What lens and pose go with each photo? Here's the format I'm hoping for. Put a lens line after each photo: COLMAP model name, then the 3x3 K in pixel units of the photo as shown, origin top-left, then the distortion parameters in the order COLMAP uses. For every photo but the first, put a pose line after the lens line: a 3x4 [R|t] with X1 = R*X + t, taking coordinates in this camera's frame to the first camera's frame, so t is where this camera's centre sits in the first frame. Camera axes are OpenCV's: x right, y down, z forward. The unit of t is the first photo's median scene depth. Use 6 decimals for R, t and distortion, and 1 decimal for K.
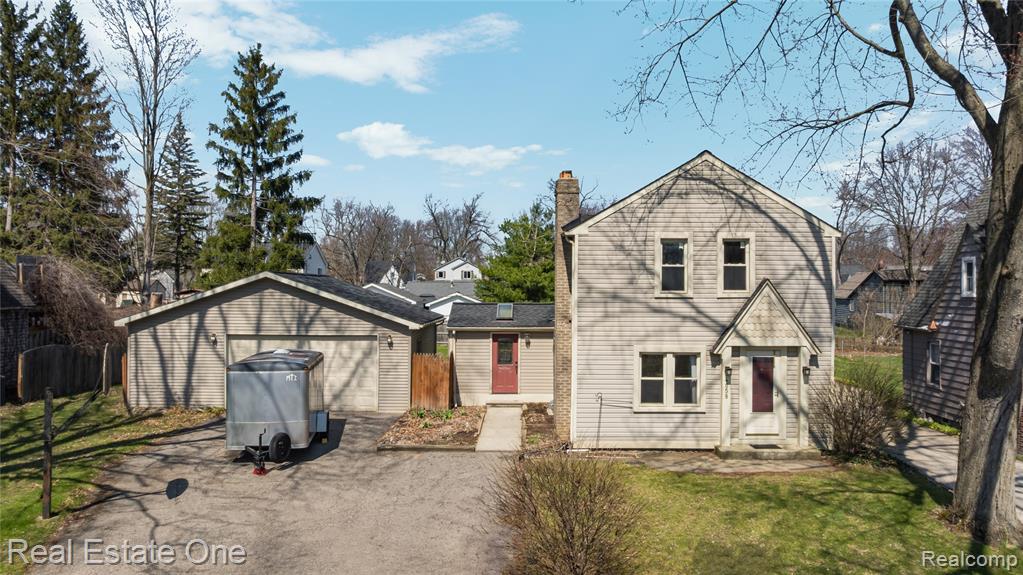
lens RADIAL K [[724.7, 0, 512.9], [0, 724.7, 286.9], [0, 0, 1]] dist [-0.028406, 0.018340]
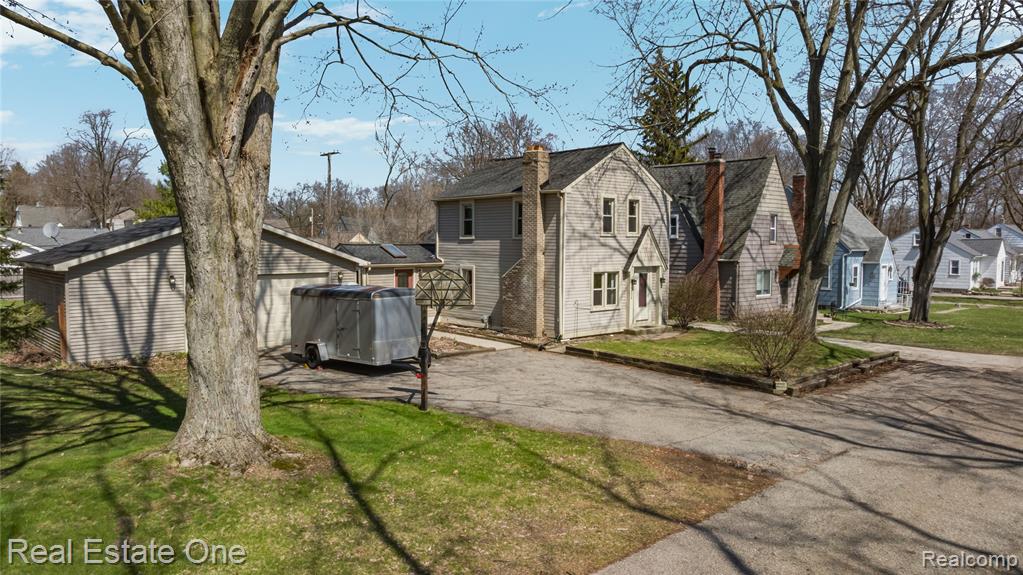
lens RADIAL K [[724.7, 0, 509.3], [0, 724.7, 288.0], [0, 0, 1]] dist [-0.028406, 0.018340]
pose [[0.723007, -0.043448, 0.689473, -1.005722], [-0.002018, 0.997883, 0.064998, 0.024745], [-0.690838, -0.048386, 0.721389, 0.023608]]
